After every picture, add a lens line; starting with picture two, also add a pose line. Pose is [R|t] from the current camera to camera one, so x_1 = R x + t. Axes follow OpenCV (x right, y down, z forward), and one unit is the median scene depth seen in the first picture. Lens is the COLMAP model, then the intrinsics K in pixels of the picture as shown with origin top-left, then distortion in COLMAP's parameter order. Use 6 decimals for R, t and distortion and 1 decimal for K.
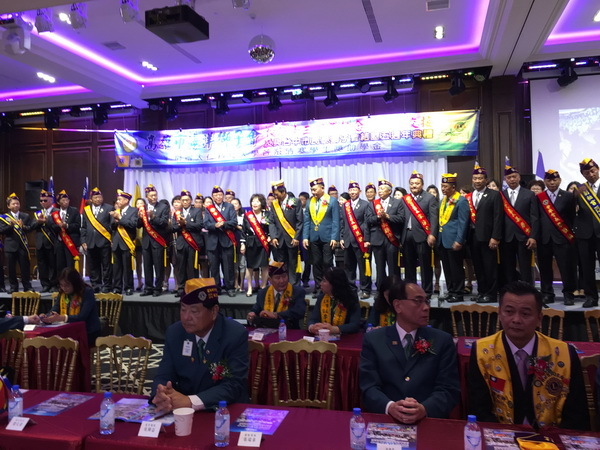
lens RADIAL K [[508.1, 0, 297.0], [0, 508.1, 220.9], [0, 0, 1]] dist [0.035064, -0.053020]
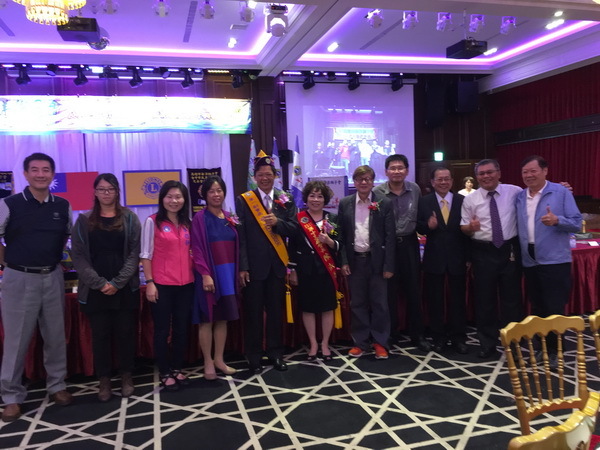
lens RADIAL K [[508.1, 0, 304.1], [0, 508.1, 216.6], [0, 0, 1]] dist [0.035064, -0.053020]
pose [[0.848536, -0.045541, 0.527174, -0.233027], [0.022156, 0.998474, 0.050592, 0.023424], [-0.528673, -0.031249, 0.848250, -0.211331]]
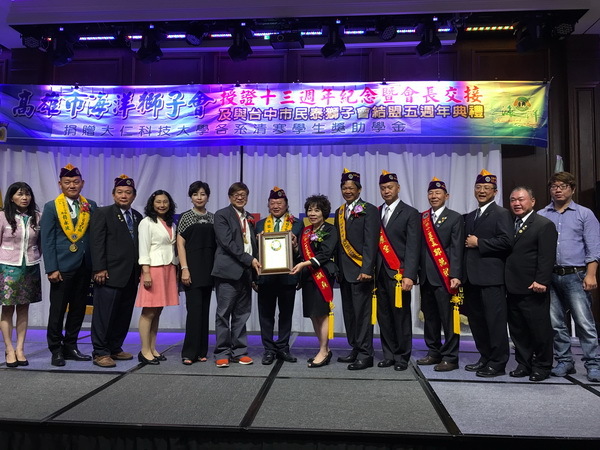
lens RADIAL K [[508.1, 0, 305.4], [0, 508.1, 226.2], [0, 0, 1]] dist [0.035064, -0.053020]
pose [[0.979898, 0.032563, 0.196825, -0.081910], [-0.026488, 0.999090, -0.033421, 0.005035], [-0.197734, 0.027536, 0.979869, 0.383549]]
